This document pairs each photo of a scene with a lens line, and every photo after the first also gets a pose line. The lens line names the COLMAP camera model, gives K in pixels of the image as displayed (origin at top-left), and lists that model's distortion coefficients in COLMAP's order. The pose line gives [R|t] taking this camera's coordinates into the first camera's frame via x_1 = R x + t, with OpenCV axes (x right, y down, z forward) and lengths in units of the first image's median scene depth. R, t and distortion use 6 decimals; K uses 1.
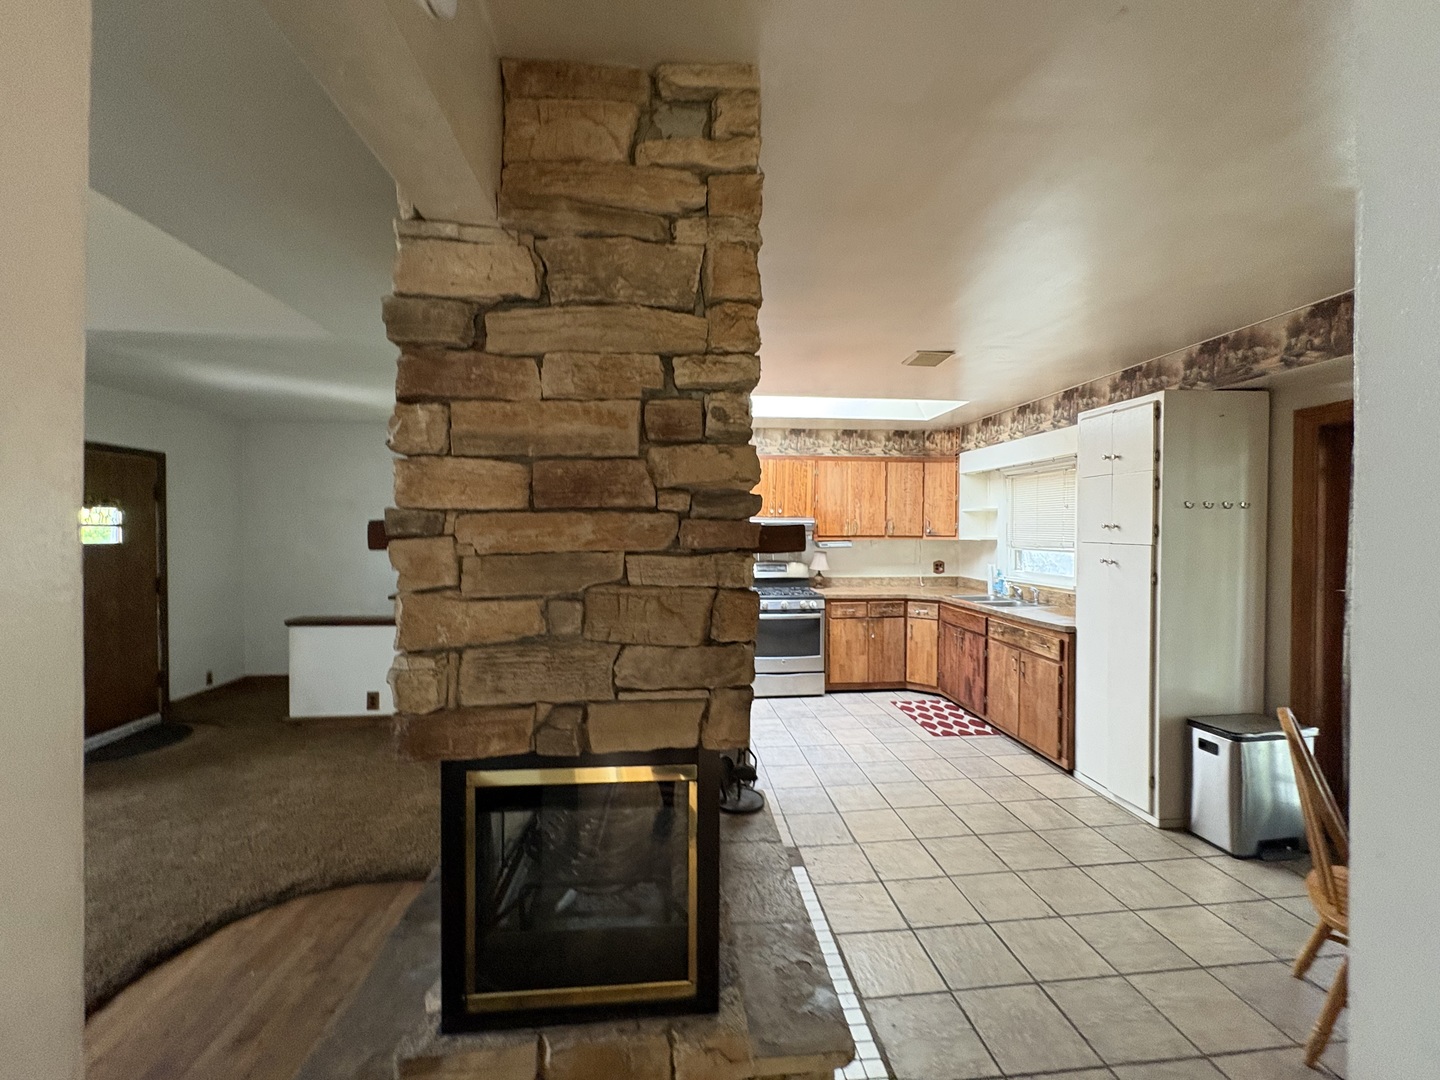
lens RADIAL K [[571.8, 0, 722.0], [0, 571.8, 539.9], [0, 0, 1]] dist [0.002577, 0.000229]
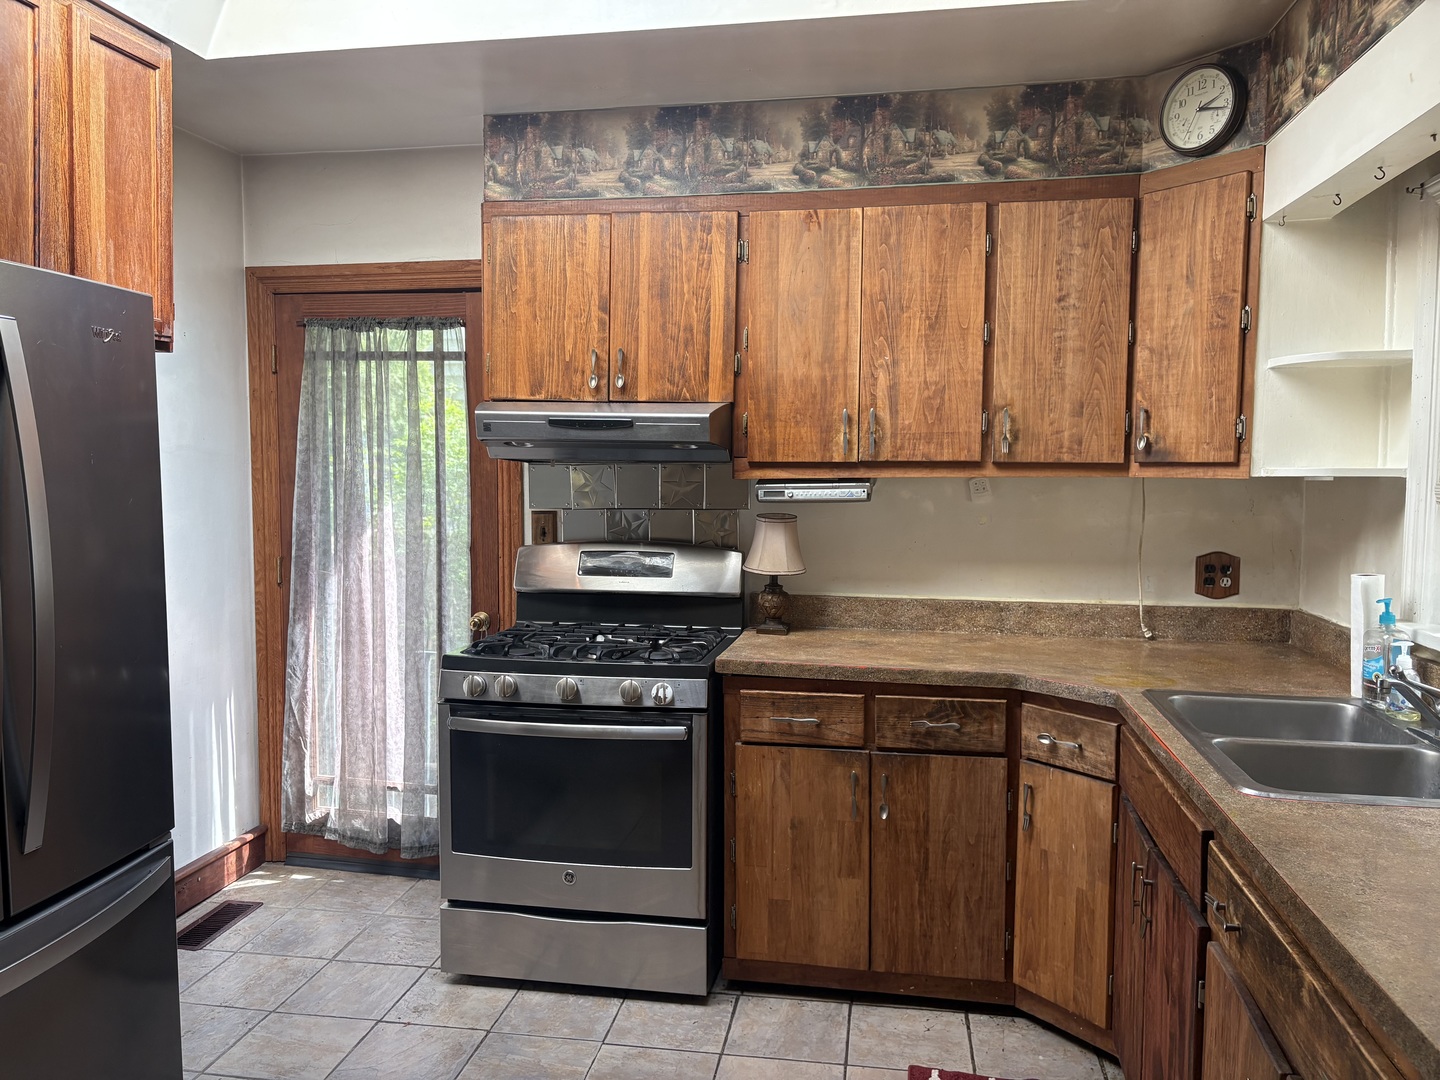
lens RADIAL K [[1092.7, 0, 710.4], [0, 1092.7, 545.2], [0, 0, 1]] dist [0.055599, -0.062369]
pose [[0.961412, 0.024043, -0.274059, 0.375610], [-0.008718, 0.998336, 0.056999, 0.004444], [0.274973, -0.052410, 0.960022, 0.526568]]
